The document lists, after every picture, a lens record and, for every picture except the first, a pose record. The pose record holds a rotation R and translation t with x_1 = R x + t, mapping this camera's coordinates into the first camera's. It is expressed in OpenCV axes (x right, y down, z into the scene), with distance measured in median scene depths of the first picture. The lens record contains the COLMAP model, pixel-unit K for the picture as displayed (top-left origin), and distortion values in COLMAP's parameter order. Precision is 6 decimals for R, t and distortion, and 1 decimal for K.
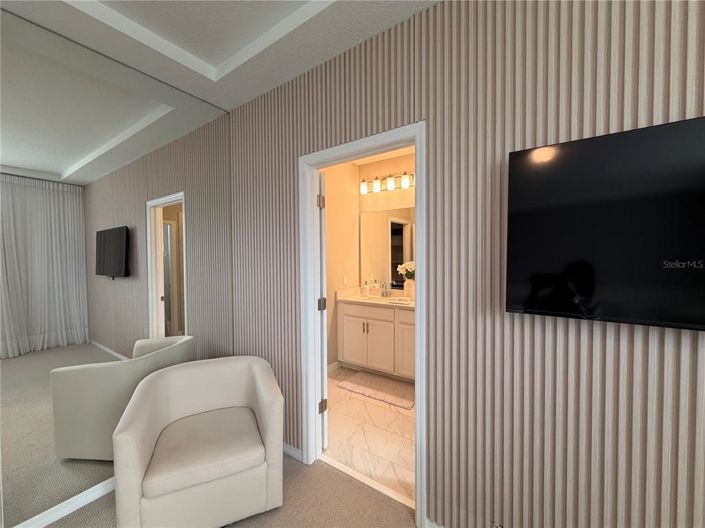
lens RADIAL K [[281.2, 0, 352.5], [0, 281.2, 264.0], [0, 0, 1]] dist [-0.000491, 0.000169]
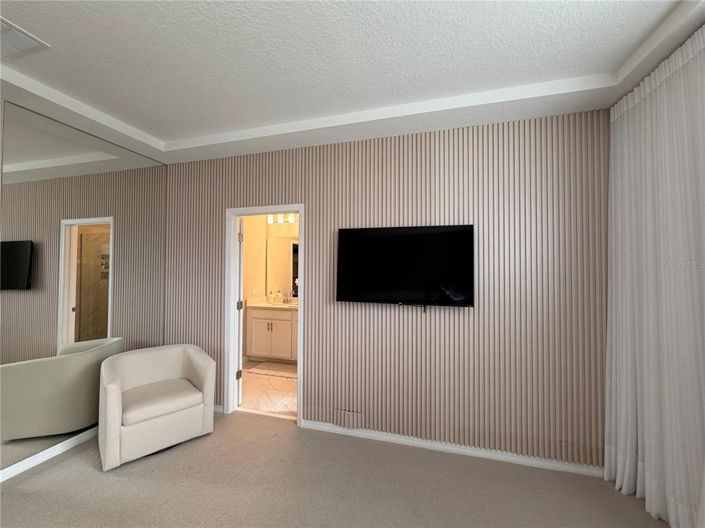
lens RADIAL K [[281.2, 0, 352.5], [0, 281.2, 264.0], [0, 0, 1]] dist [-0.000491, 0.000169]
pose [[0.947437, 0.017542, 0.319462, -0.018544], [-0.003196, 0.998965, -0.045375, -0.009599], [-0.319927, 0.041969, 0.946512, -0.538296]]
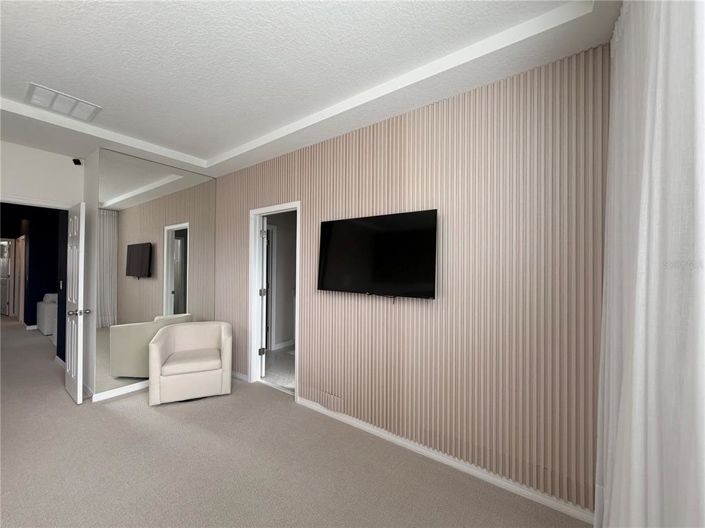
lens RADIAL K [[281.2, 0, 352.5], [0, 281.2, 264.0], [0, 0, 1]] dist [-0.000491, 0.000169]
pose [[0.999543, 0.014253, -0.026643, 0.430831], [-0.015163, 0.999298, -0.034271, 0.015641], [0.026136, 0.034660, 0.999057, -0.642641]]
